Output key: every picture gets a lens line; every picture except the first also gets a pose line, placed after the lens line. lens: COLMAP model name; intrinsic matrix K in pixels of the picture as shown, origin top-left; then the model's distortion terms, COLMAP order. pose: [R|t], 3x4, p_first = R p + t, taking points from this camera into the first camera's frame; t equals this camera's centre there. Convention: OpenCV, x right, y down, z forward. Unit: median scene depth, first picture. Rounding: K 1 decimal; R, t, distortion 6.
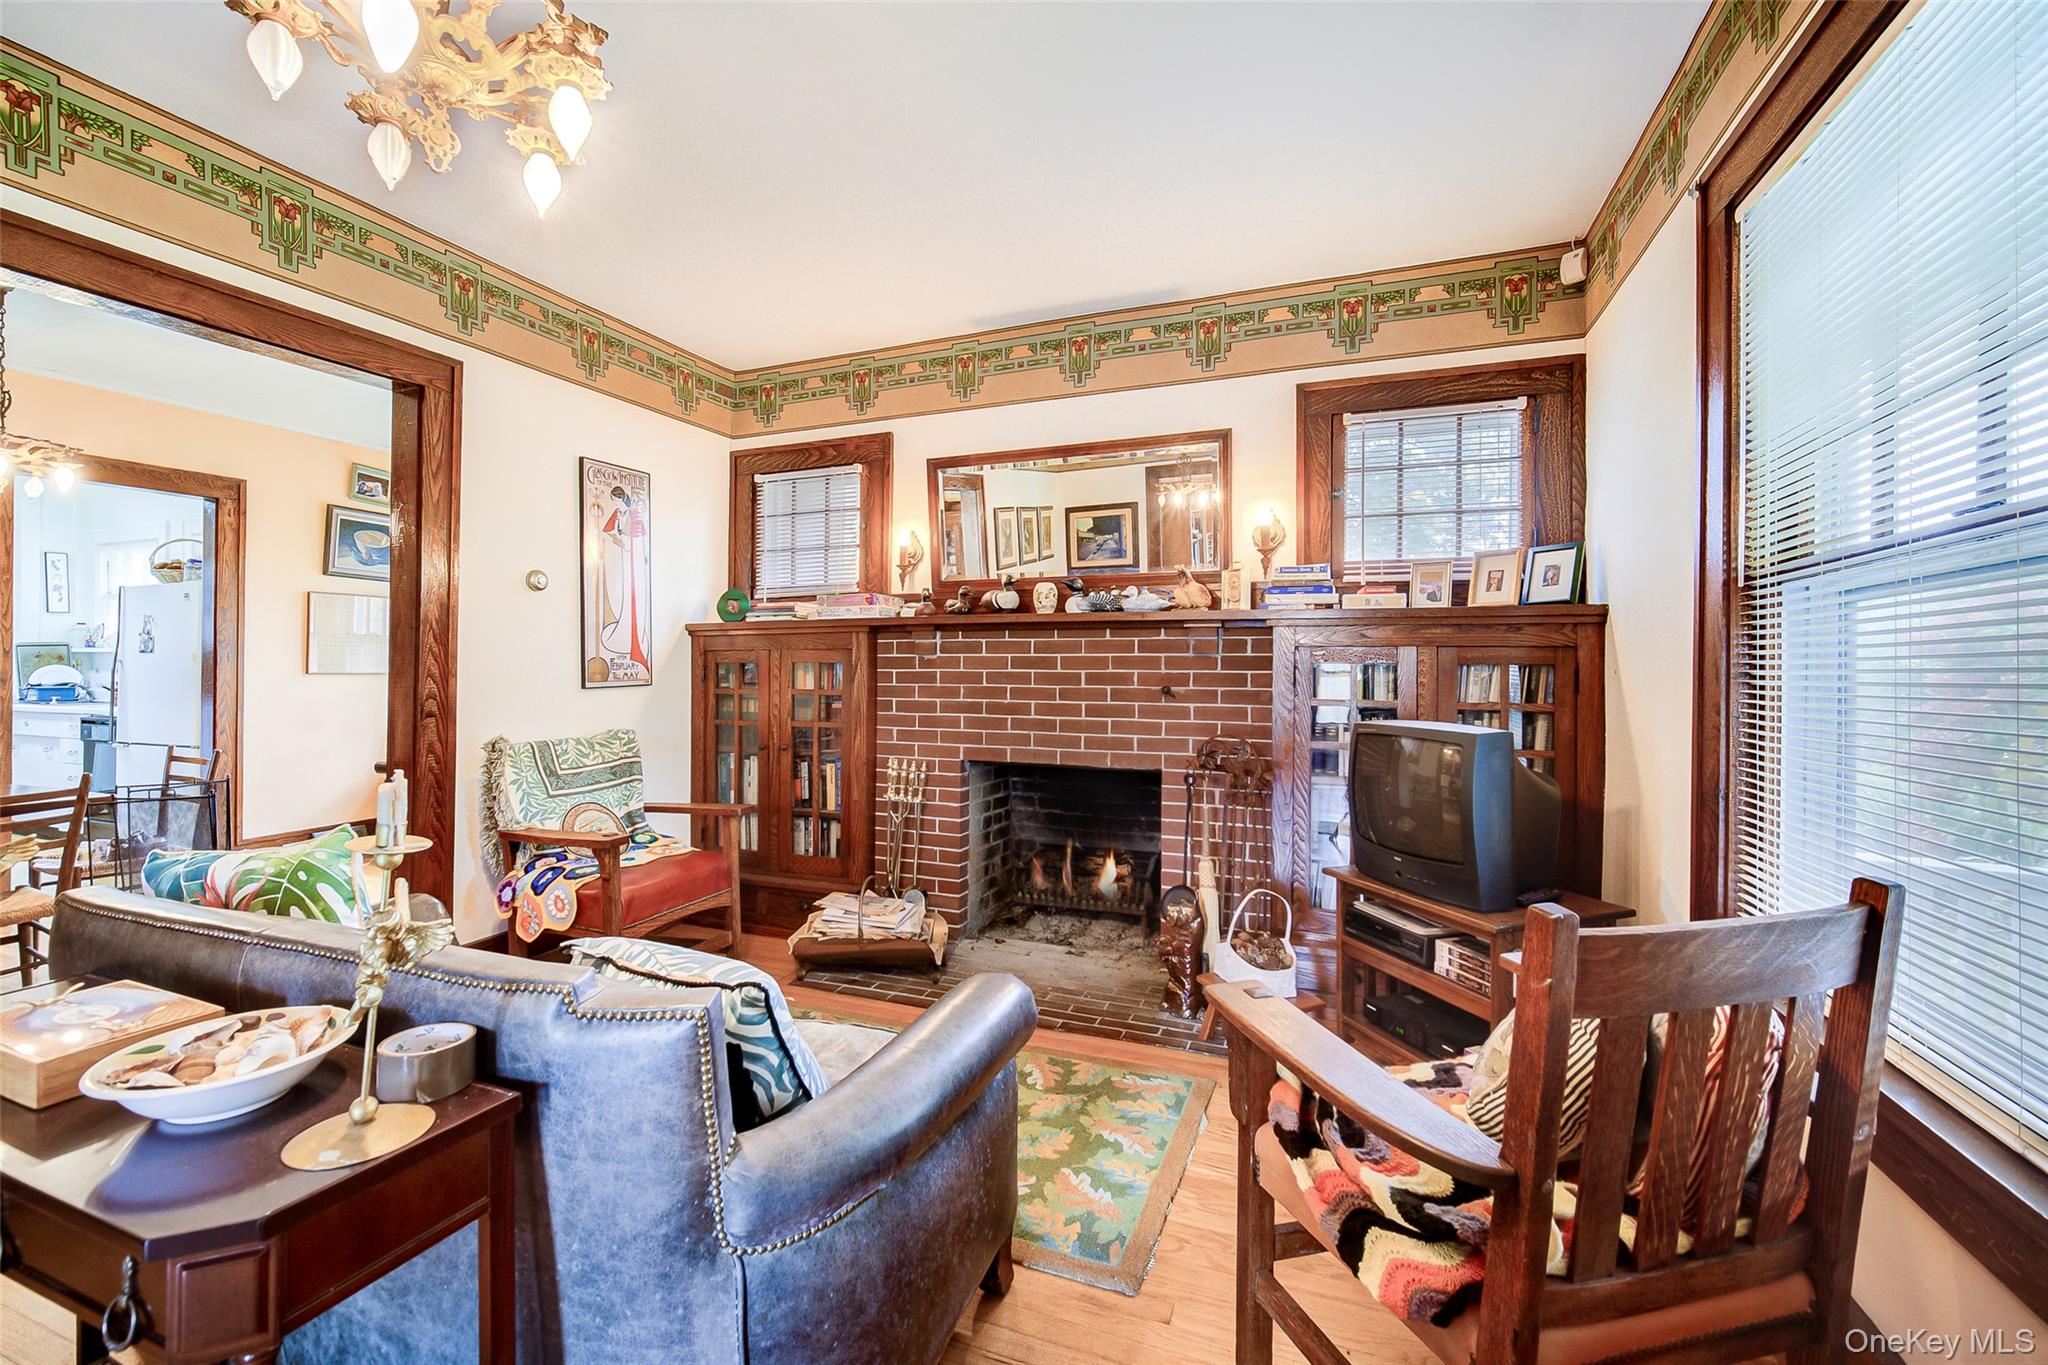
lens RADIAL K [[828.2, 0, 1003.6], [0, 828.2, 671.6], [0, 0, 1]] dist [-0.008290, -0.000055]
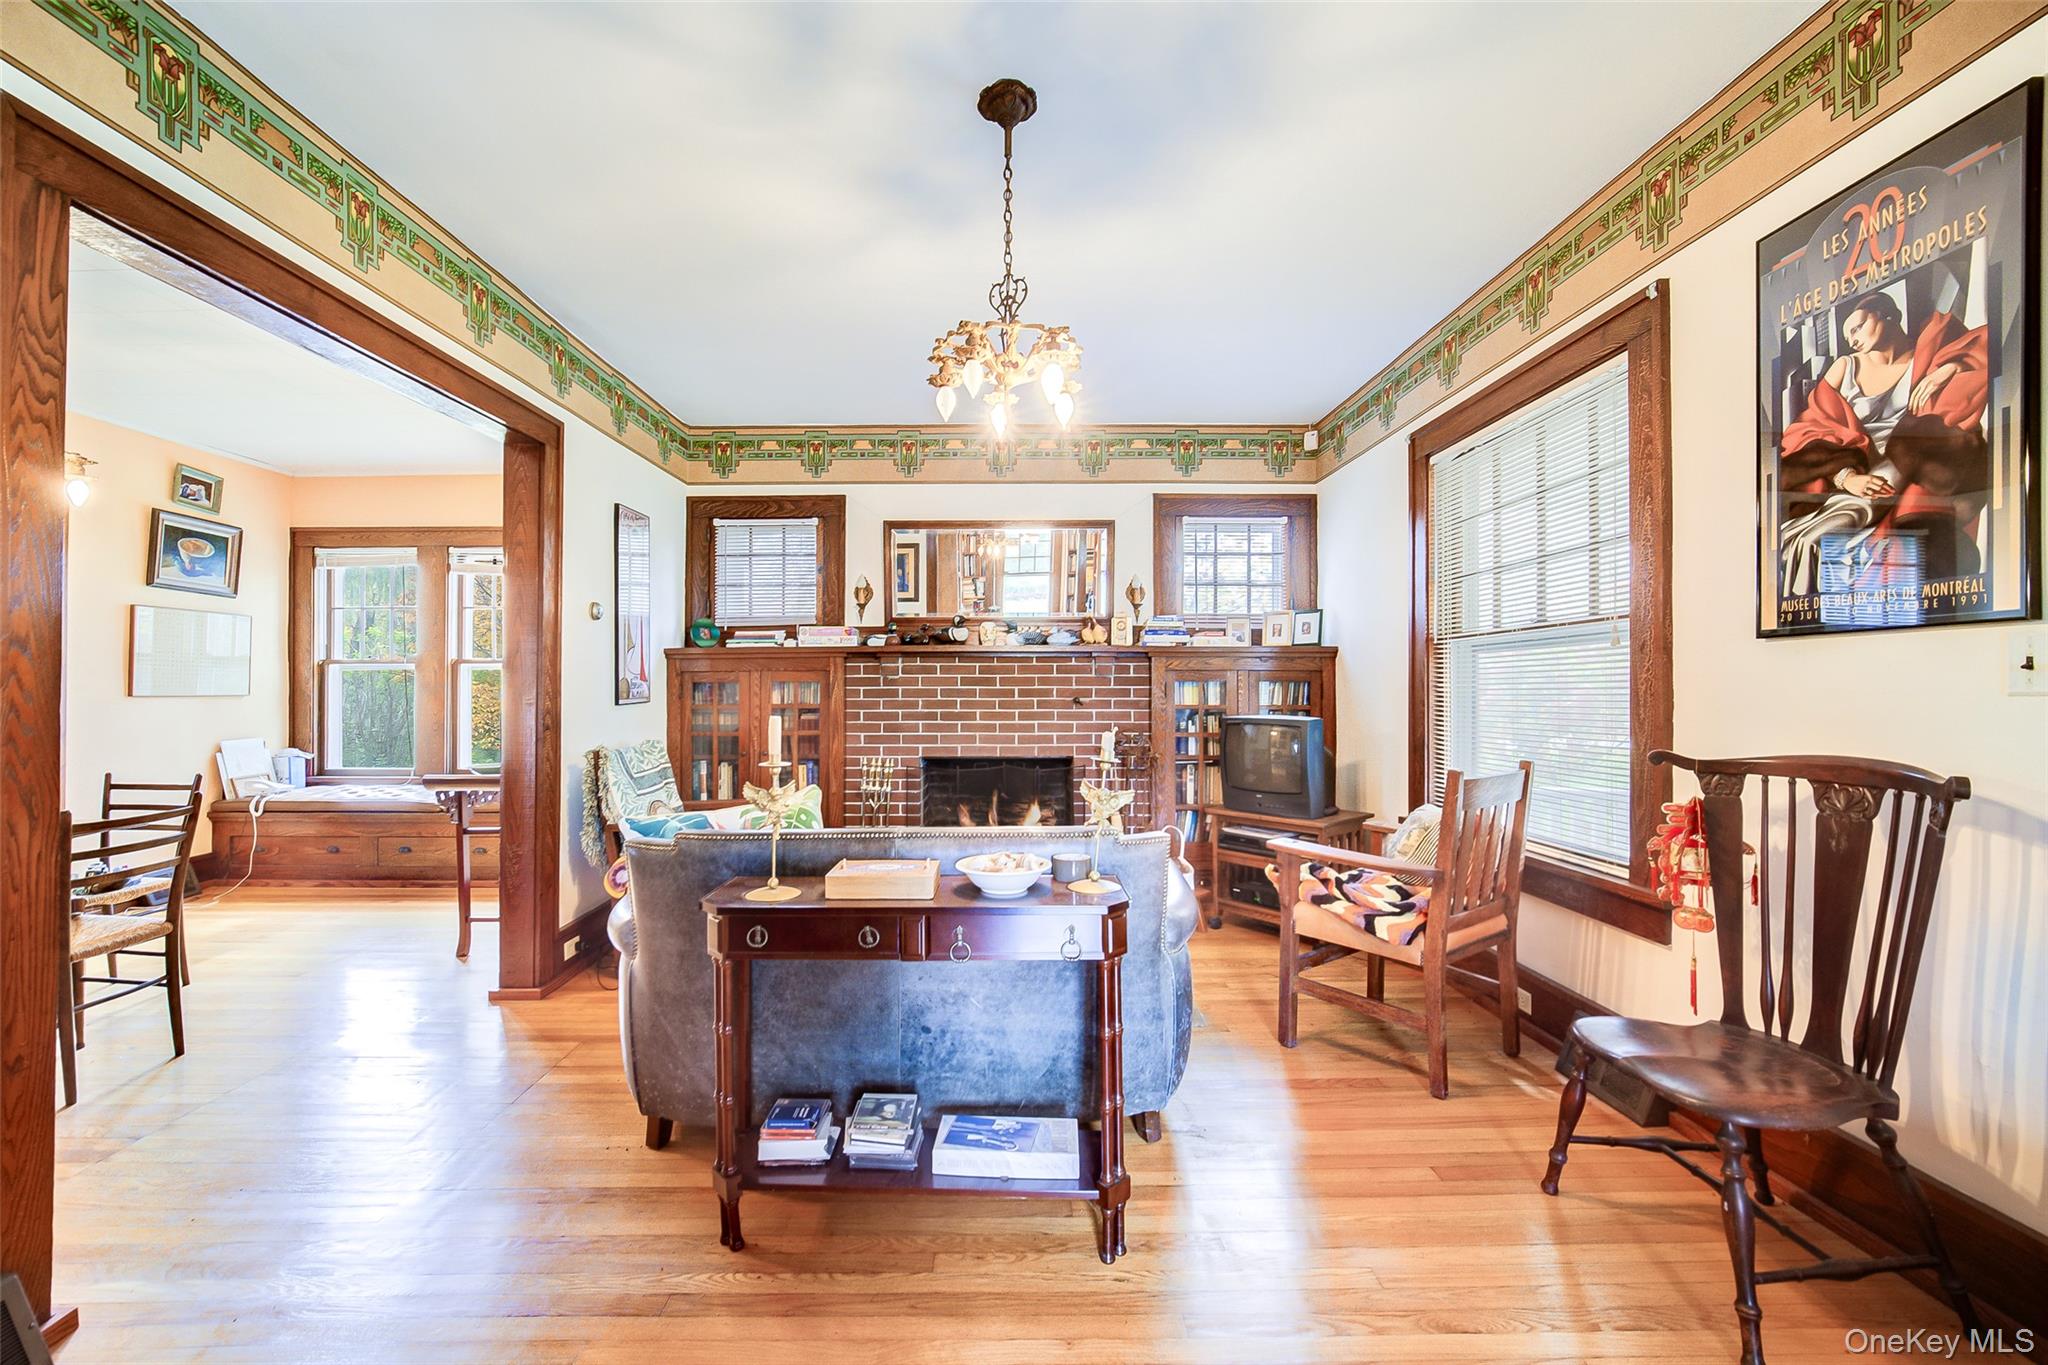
lens RADIAL K [[813.7, 0, 991.5], [0, 813.7, 687.9], [0, 0, 1]] dist [-0.009704, -0.000526]
pose [[0.927392, -0.005742, 0.374048, -0.445043], [0.007231, 0.999971, -0.002577, 0.003362], [-0.374022, 0.005095, 0.927406, -0.232977]]
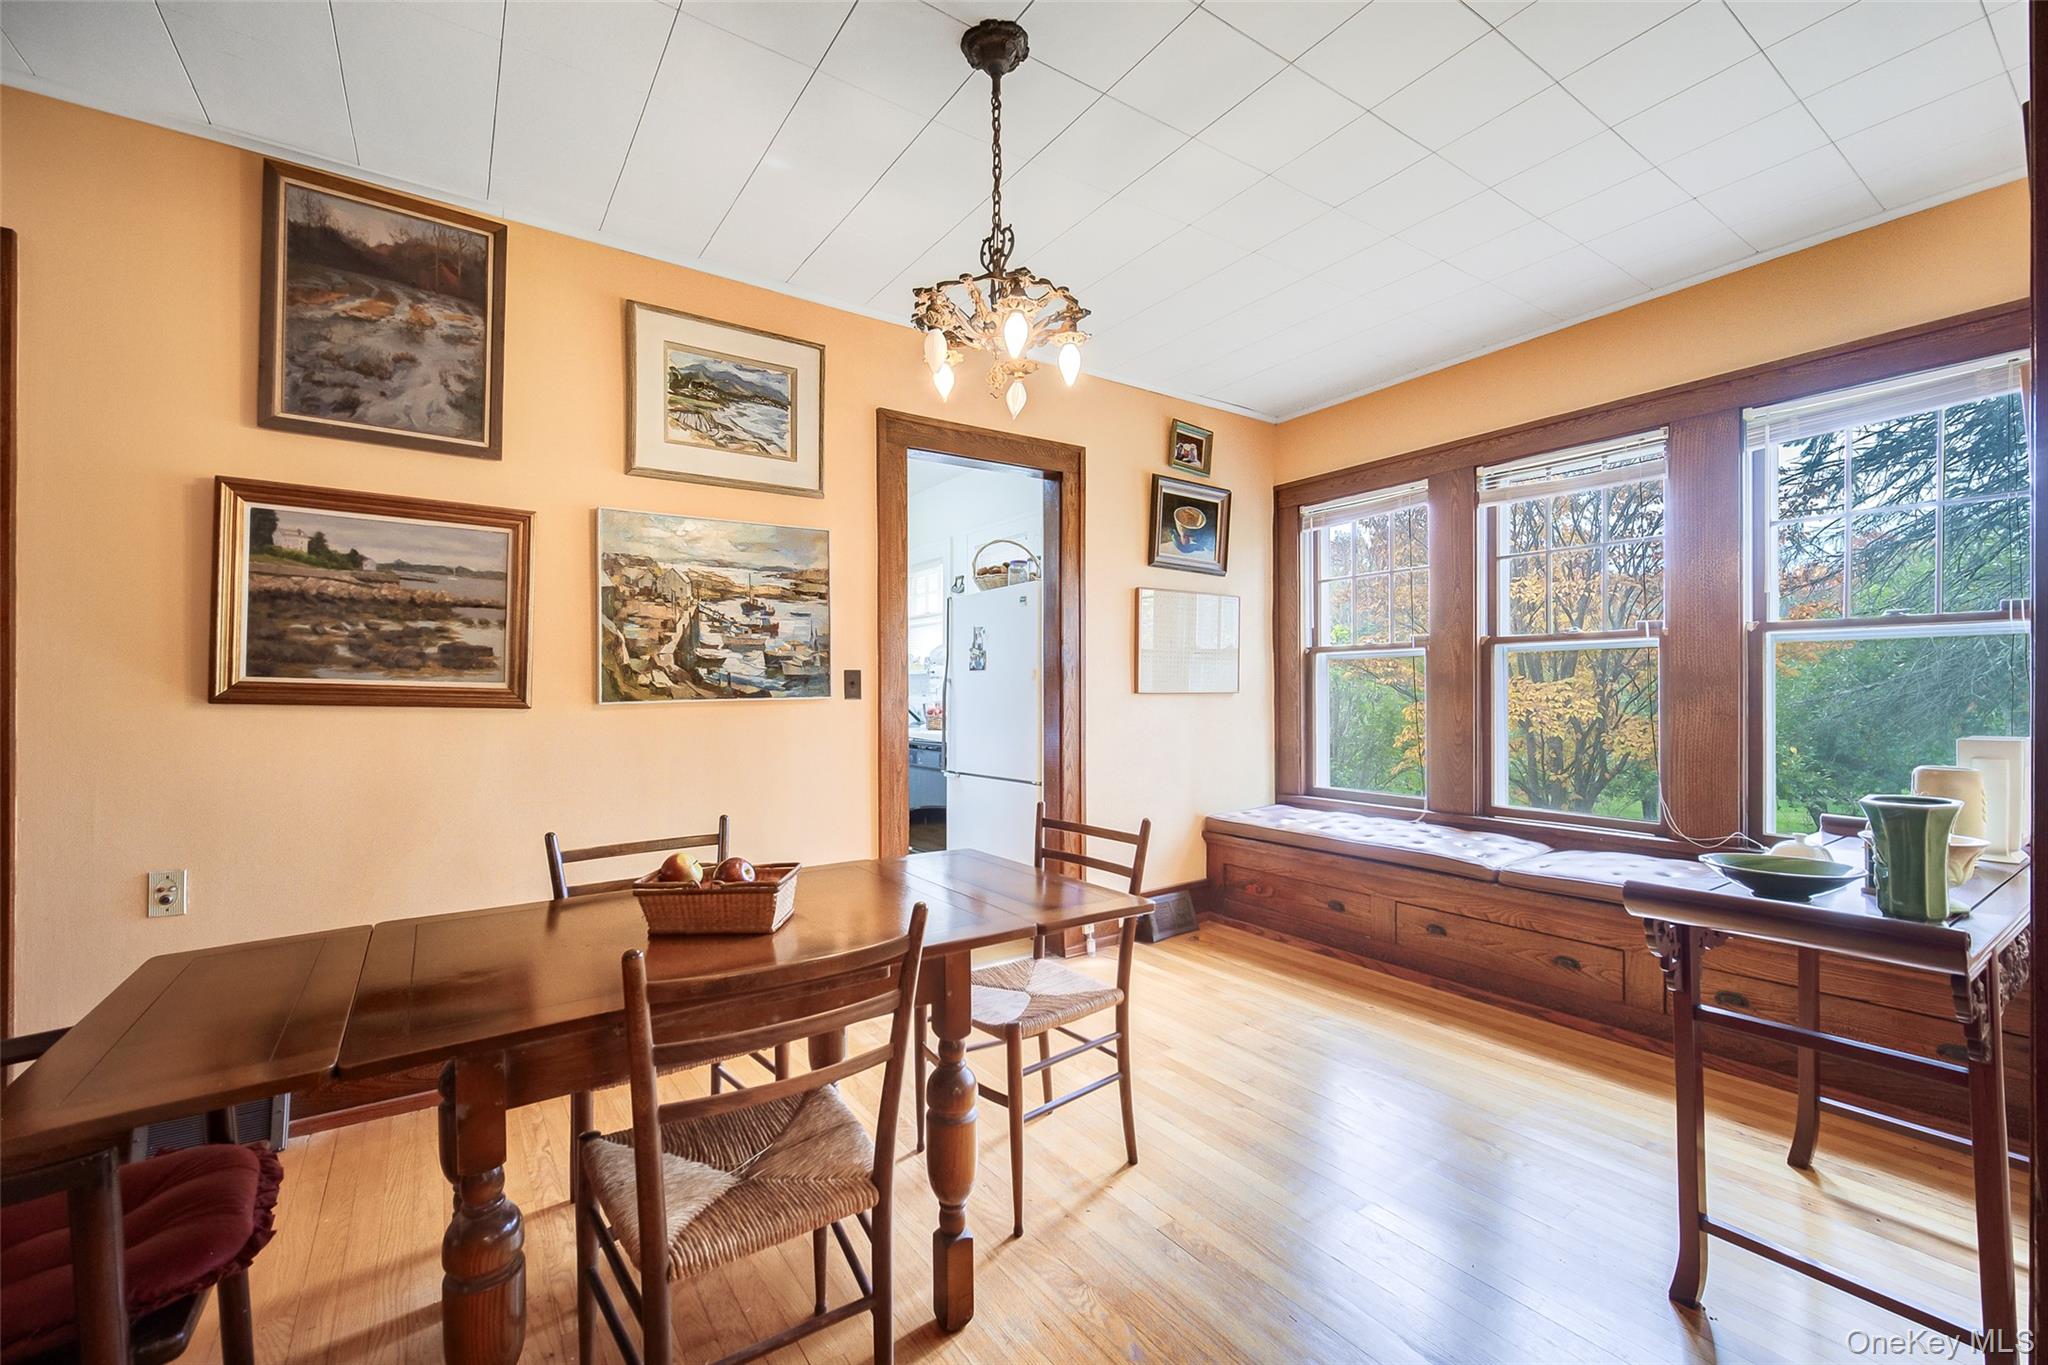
lens RADIAL K [[813.7, 0, 991.5], [0, 813.7, 687.9], [0, 0, 1]] dist [-0.009704, -0.000526]
pose [[0.819571, -0.012344, -0.572844, -0.755552], [0.007615, 0.999914, -0.010651, 0.006585], [0.572927, 0.004367, 0.819595, 0.426783]]
